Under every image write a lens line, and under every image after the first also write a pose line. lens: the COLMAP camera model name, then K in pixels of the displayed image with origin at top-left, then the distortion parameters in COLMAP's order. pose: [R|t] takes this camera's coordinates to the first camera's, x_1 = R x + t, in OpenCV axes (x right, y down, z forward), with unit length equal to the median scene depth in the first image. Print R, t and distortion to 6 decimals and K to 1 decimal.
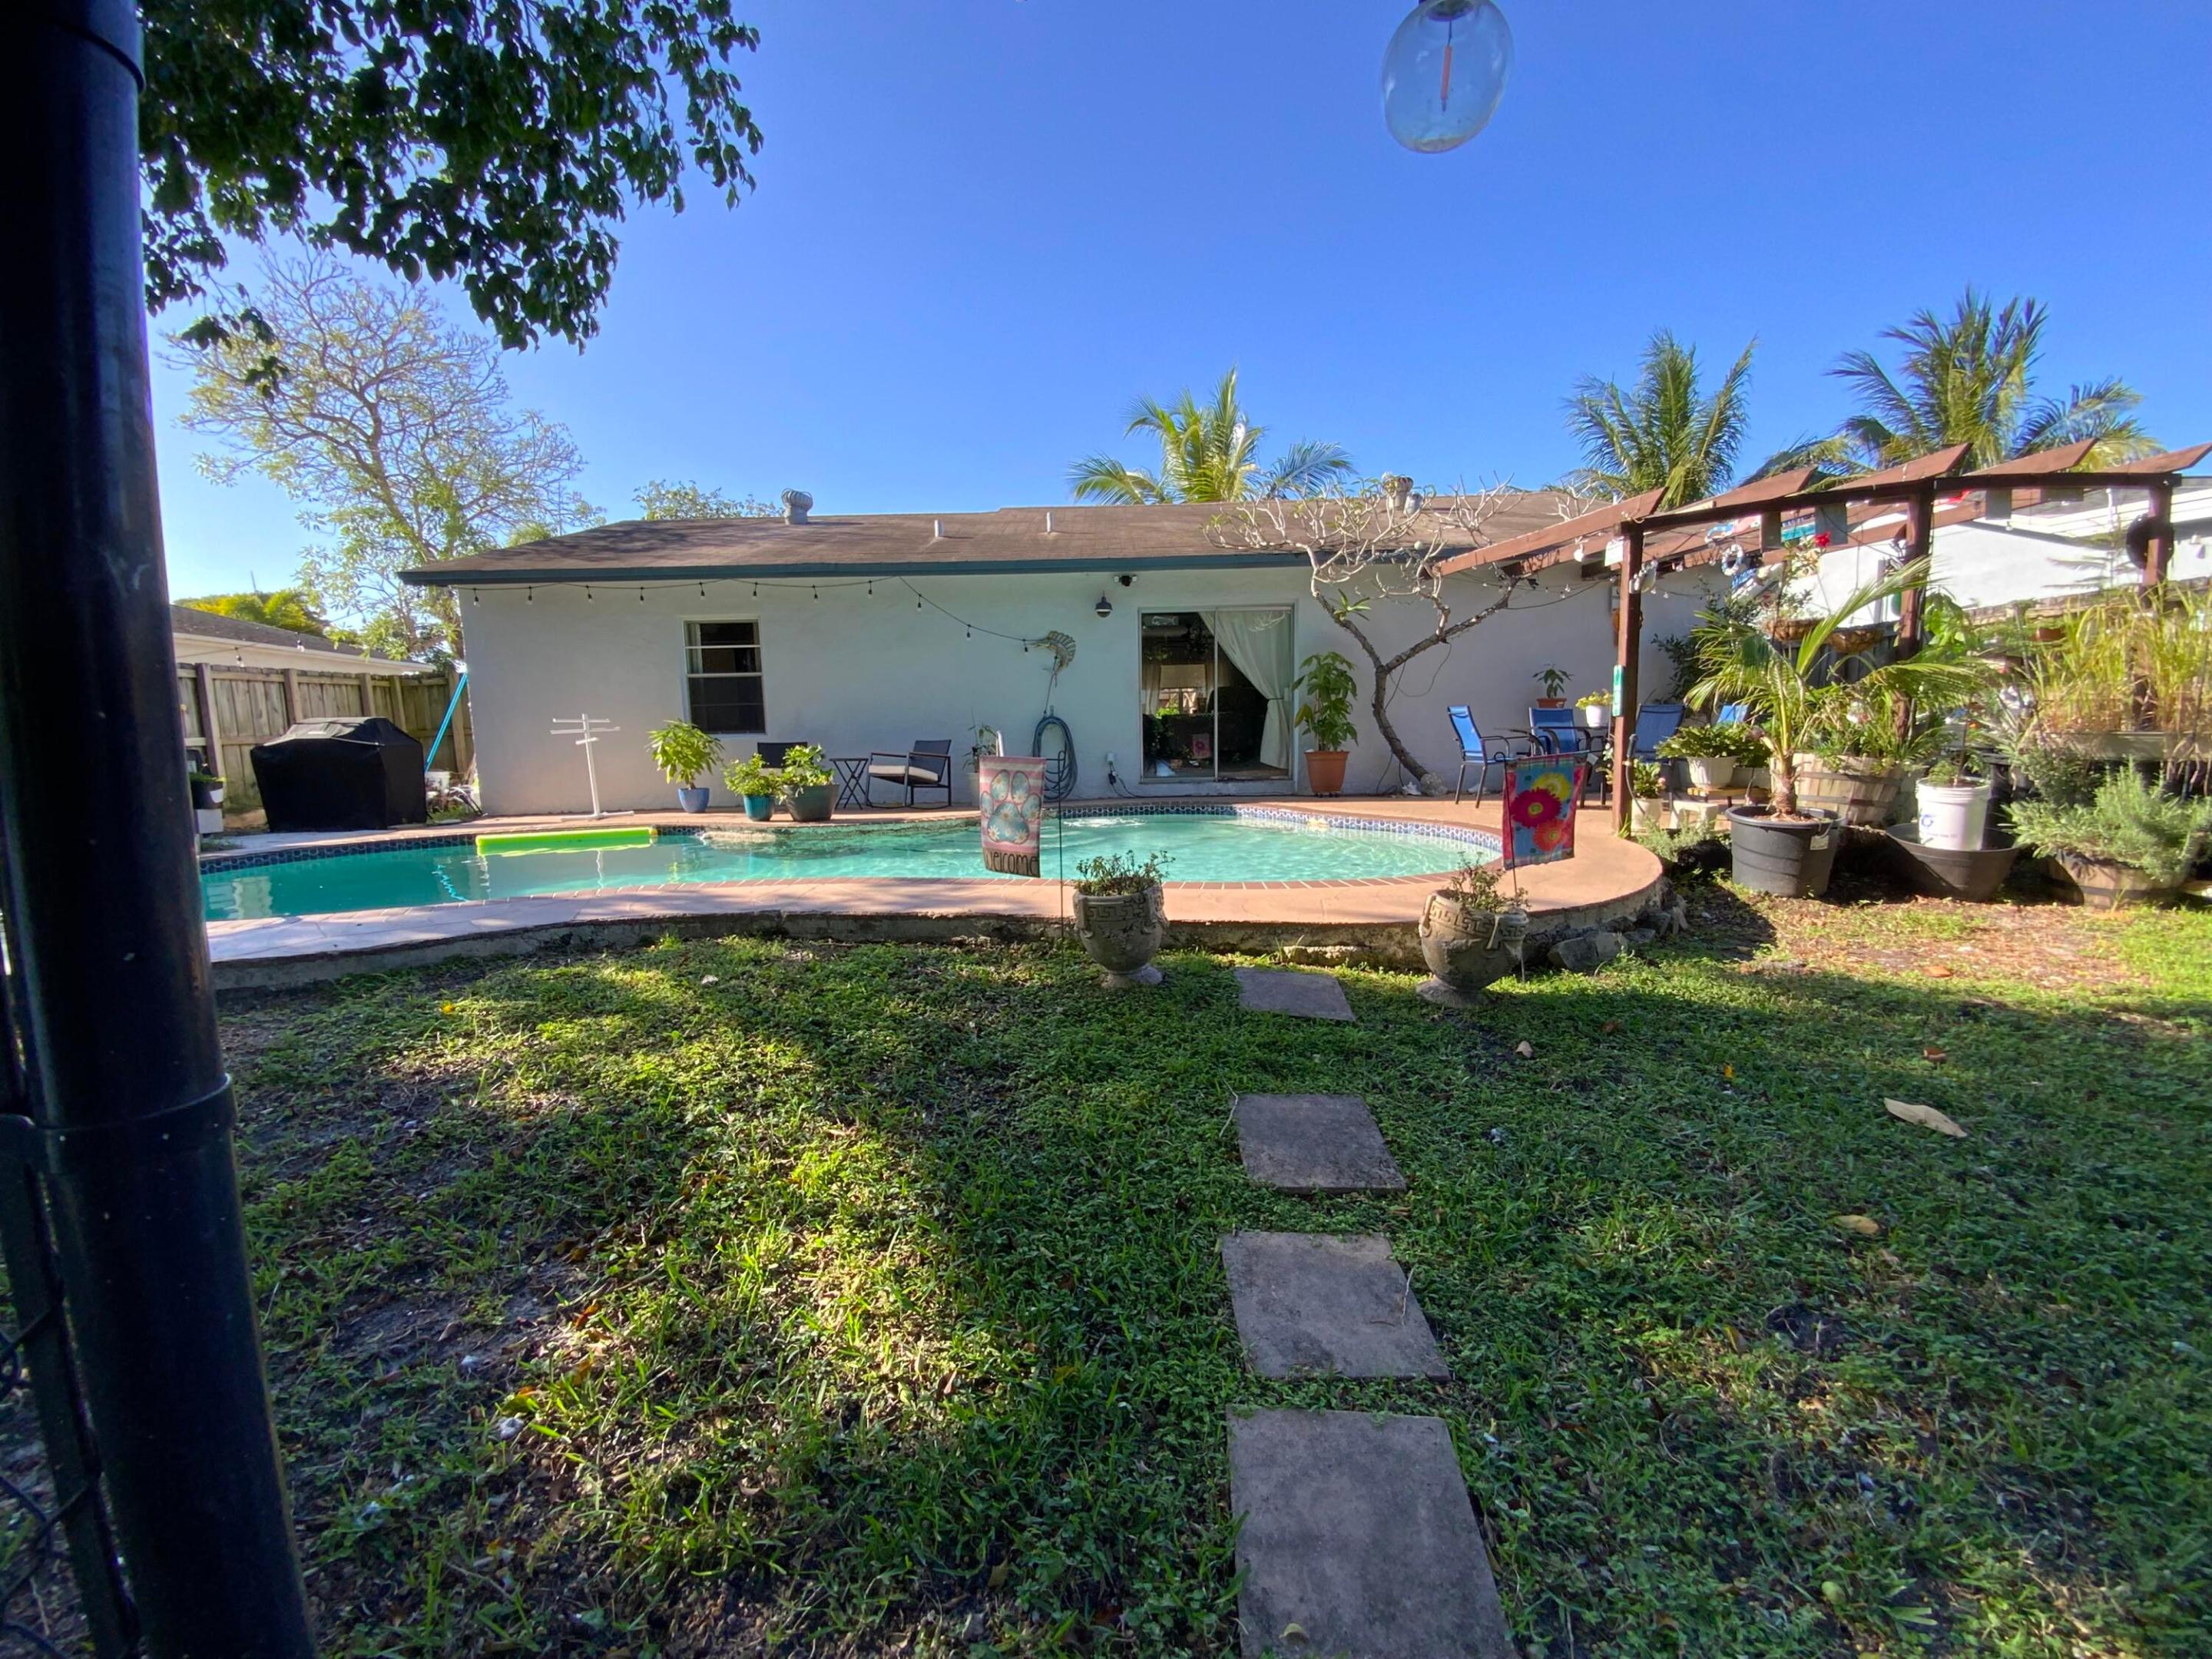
lens RADIAL K [[898.0, 0, 1114.8], [0, 898.0, 824.9], [0, 0, 1]] dist [0.016737, -0.012650]
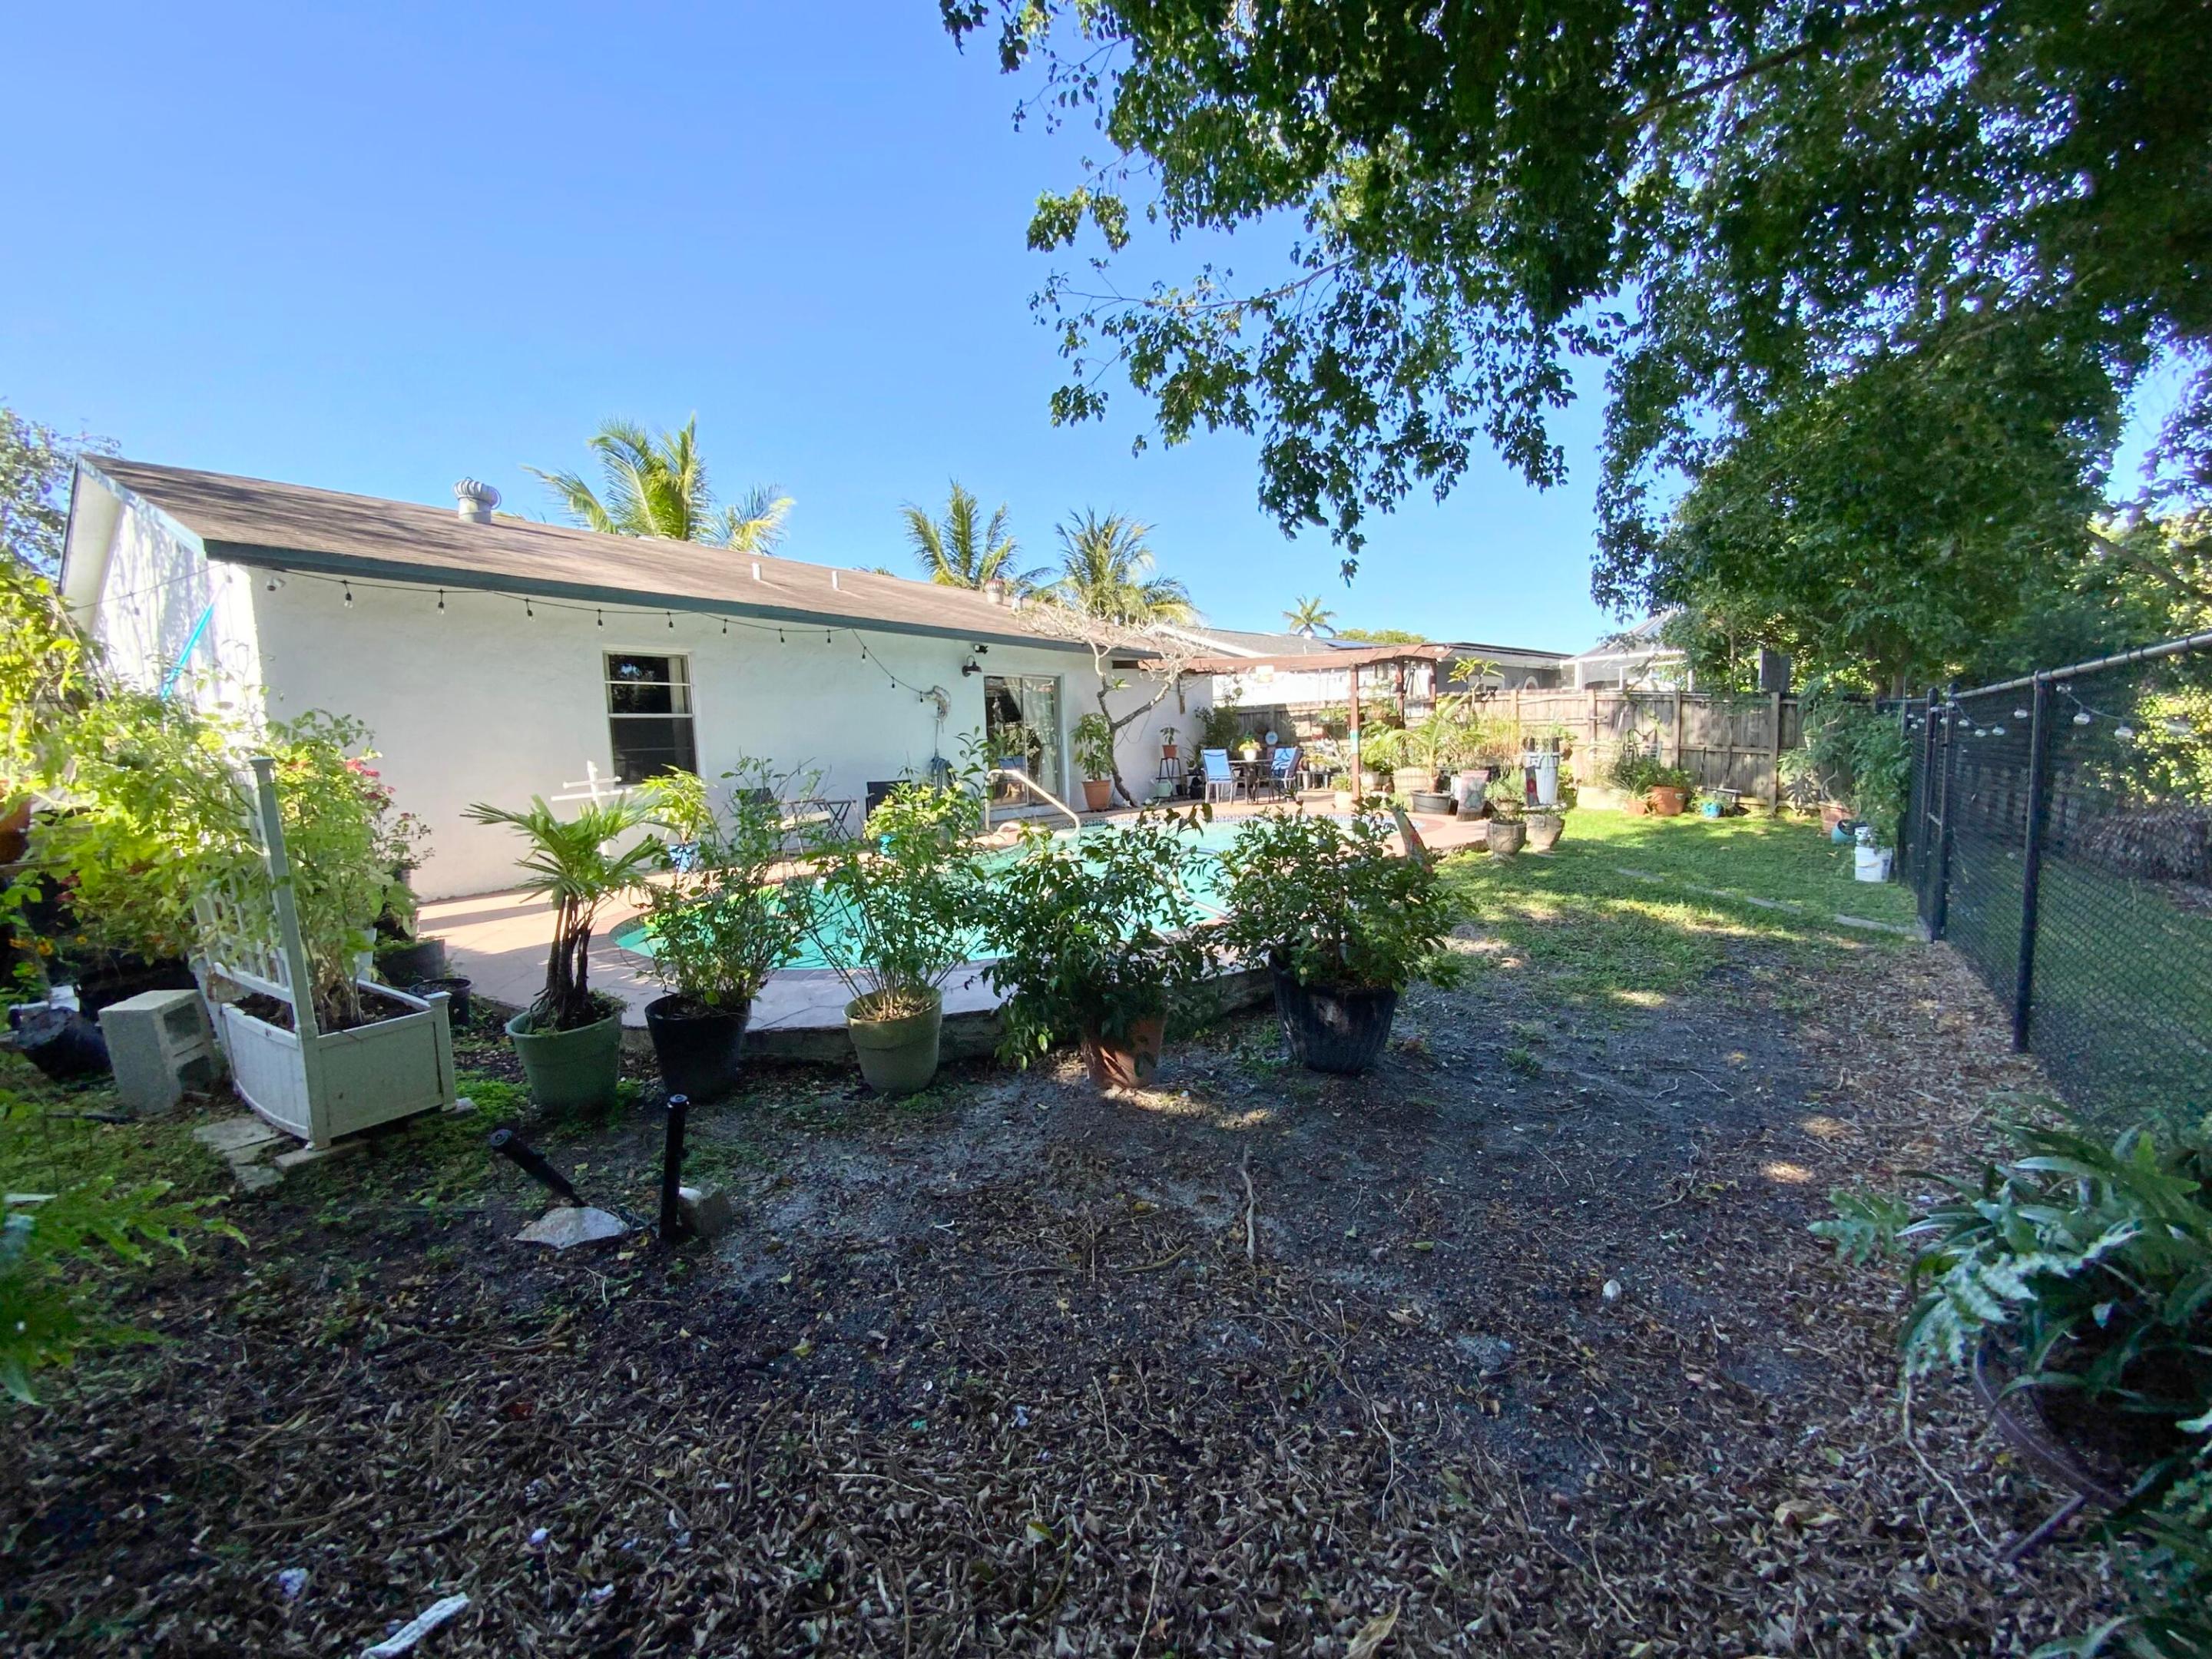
lens RADIAL K [[898.0, 0, 1114.8], [0, 898.0, 824.9], [0, 0, 1]] dist [0.016737, -0.012650]
pose [[0.611462, -0.064987, 0.788600, -0.907241], [0.111397, 0.993766, -0.004479, -0.005271], [-0.783393, 0.090586, 0.614890, 0.119286]]
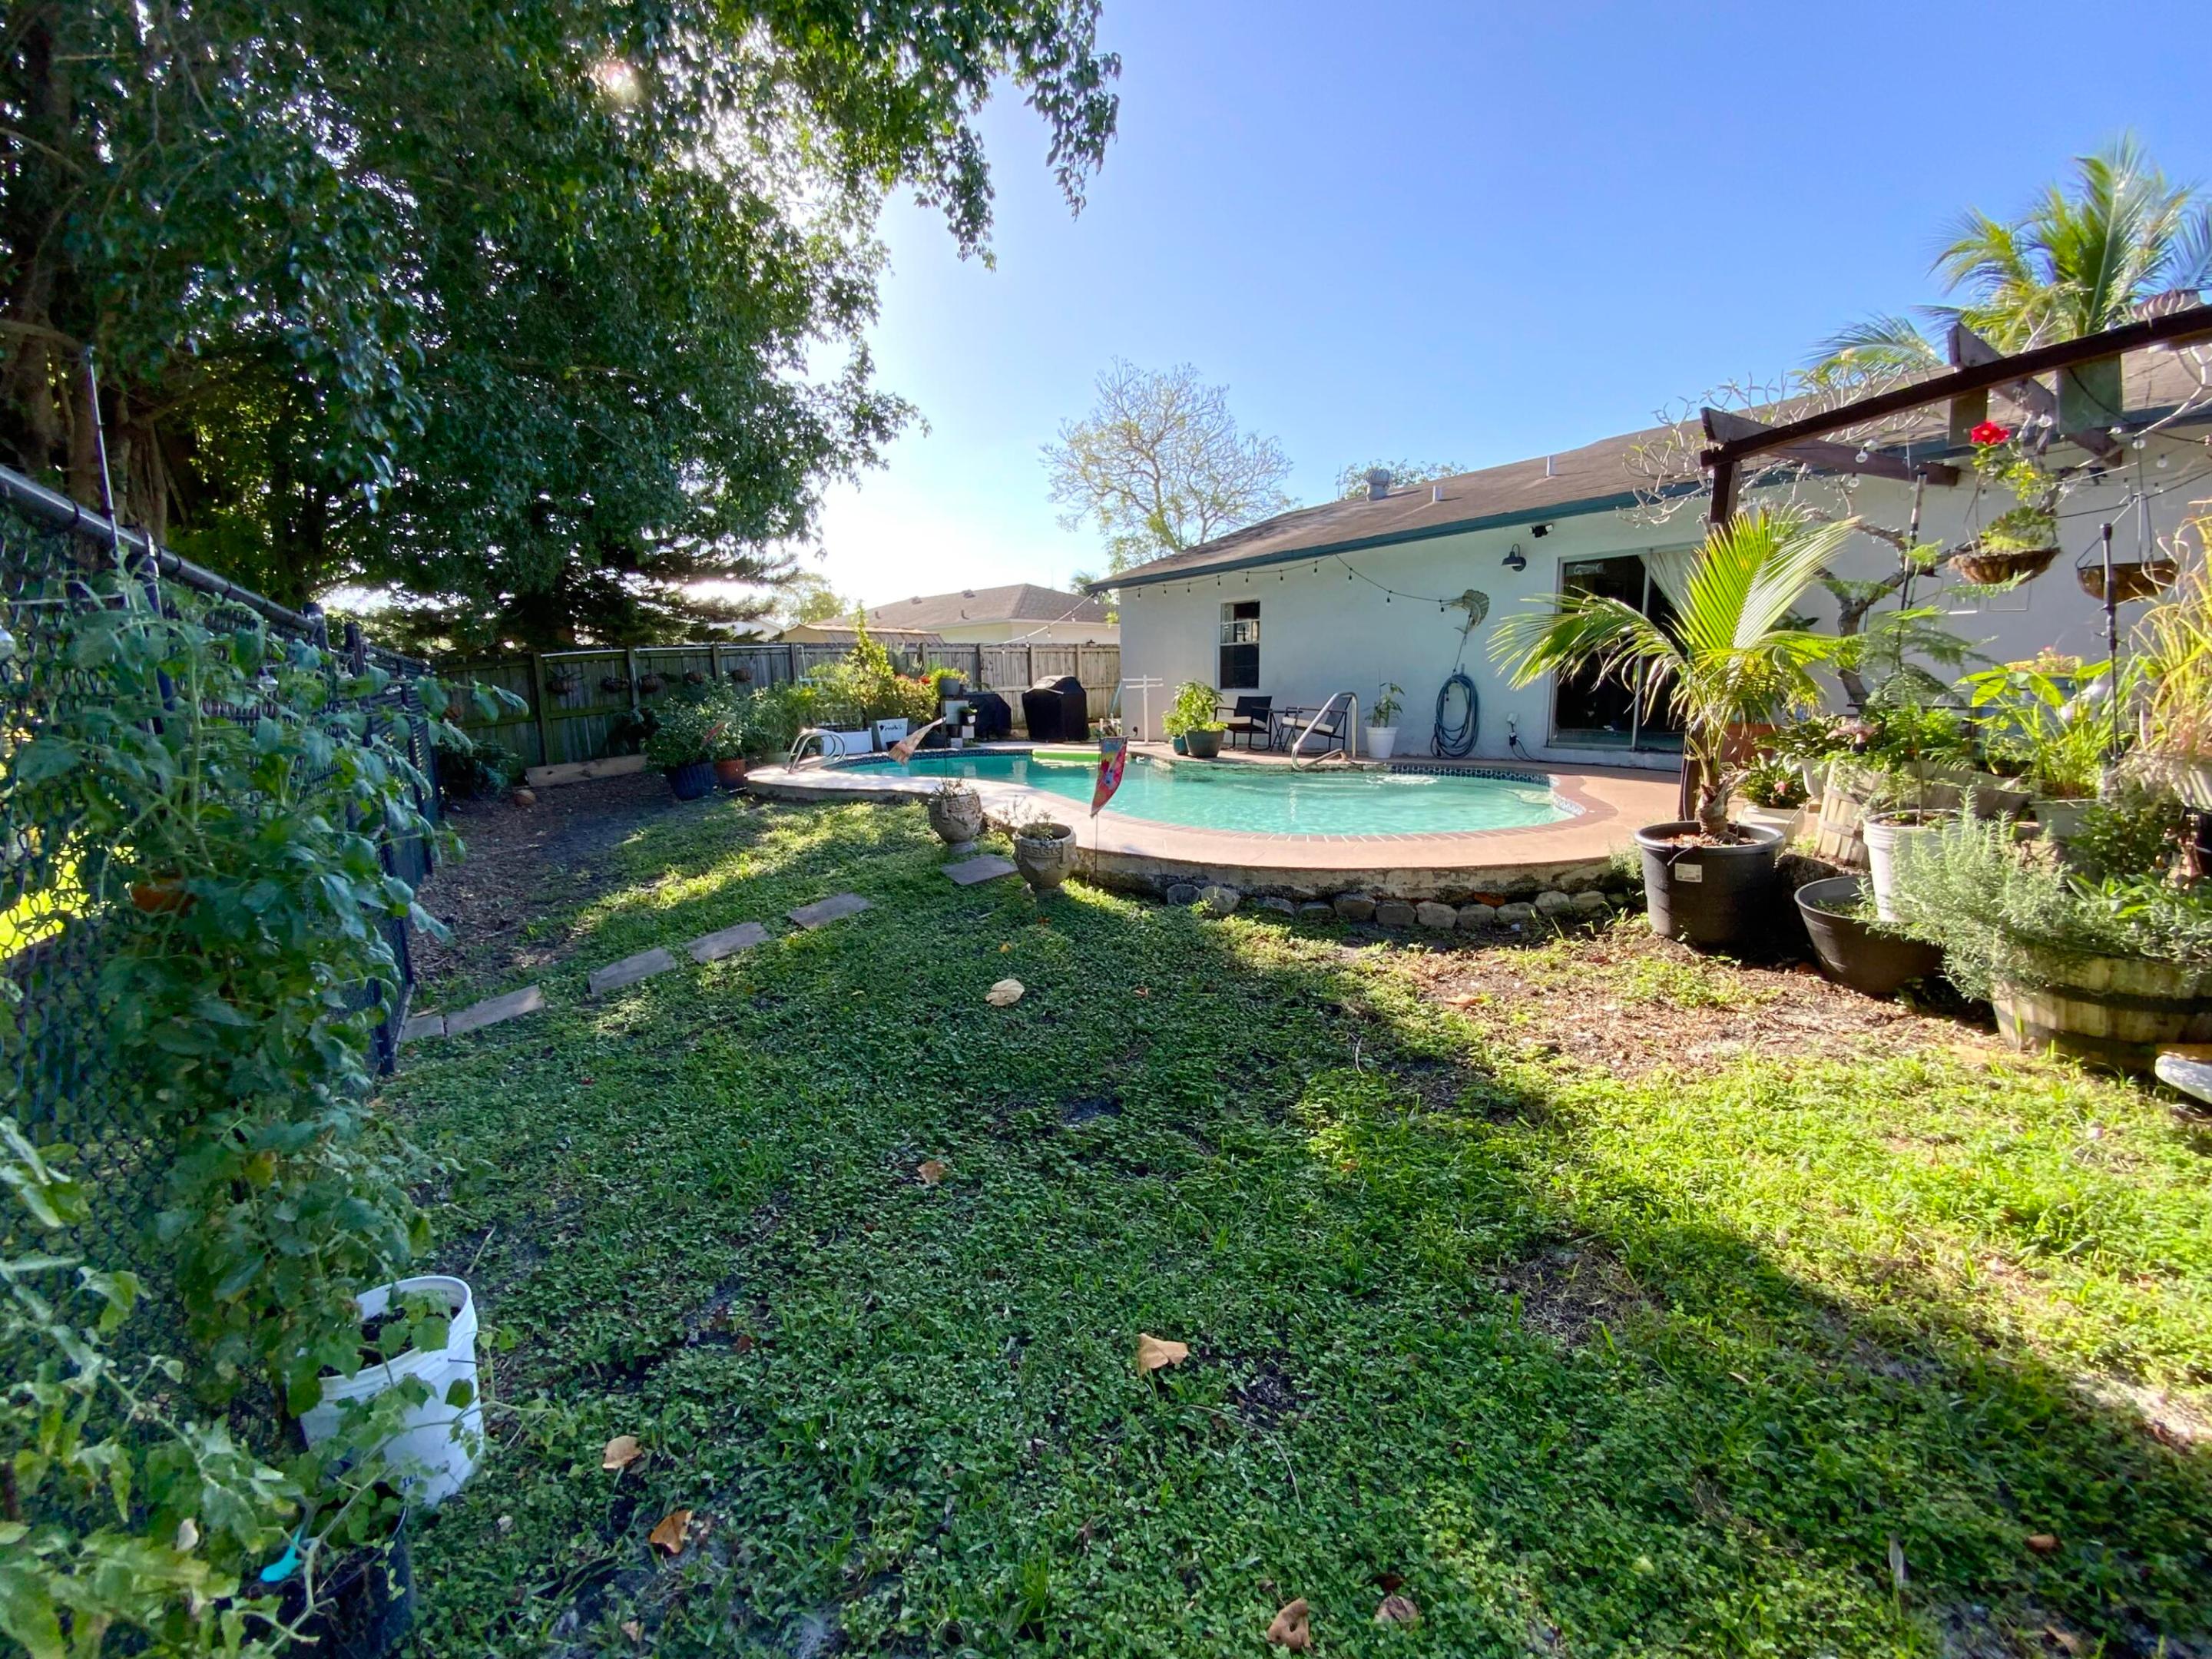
lens RADIAL K [[898.0, 0, 1114.8], [0, 898.0, 824.9], [0, 0, 1]] dist [0.016737, -0.012650]
pose [[0.583950, 0.137167, -0.800117, 0.581909], [-0.083300, 0.990543, 0.109018, -0.033075], [0.807505, 0.002989, 0.589853, 0.084088]]
